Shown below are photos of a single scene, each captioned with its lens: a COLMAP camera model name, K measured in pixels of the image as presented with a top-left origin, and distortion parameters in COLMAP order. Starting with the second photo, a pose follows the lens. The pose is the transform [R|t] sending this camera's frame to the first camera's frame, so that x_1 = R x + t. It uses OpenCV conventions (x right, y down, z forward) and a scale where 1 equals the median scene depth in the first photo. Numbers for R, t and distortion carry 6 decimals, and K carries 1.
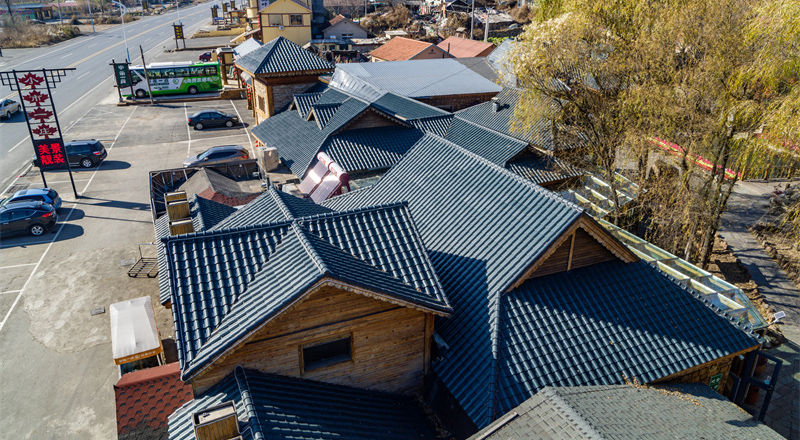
lens RADIAL K [[527.8, 0, 397.9], [0, 527.8, 220.1], [0, 0, 1]] dist [0.000456, -0.001372]
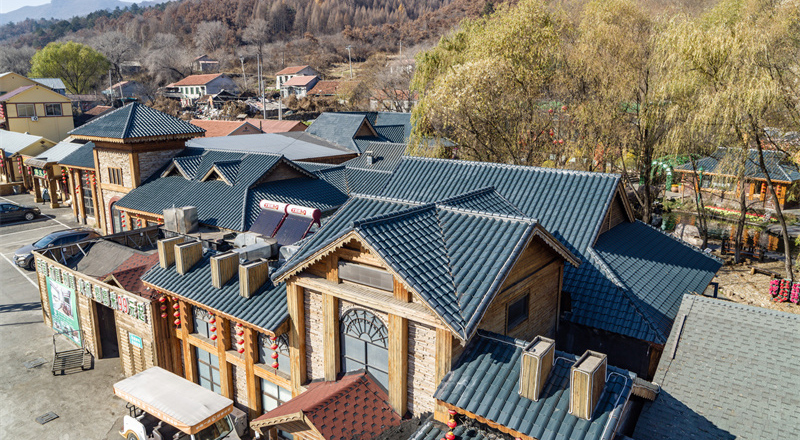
lens RADIAL K [[527.8, 0, 401.6], [0, 527.8, 219.6], [0, 0, 1]] dist [0.000456, -0.001372]
pose [[0.889467, -0.114820, 0.442339, -0.174237], [0.188146, 0.974093, -0.125479, 0.036289], [-0.416472, 0.194834, 0.888026, 0.029613]]
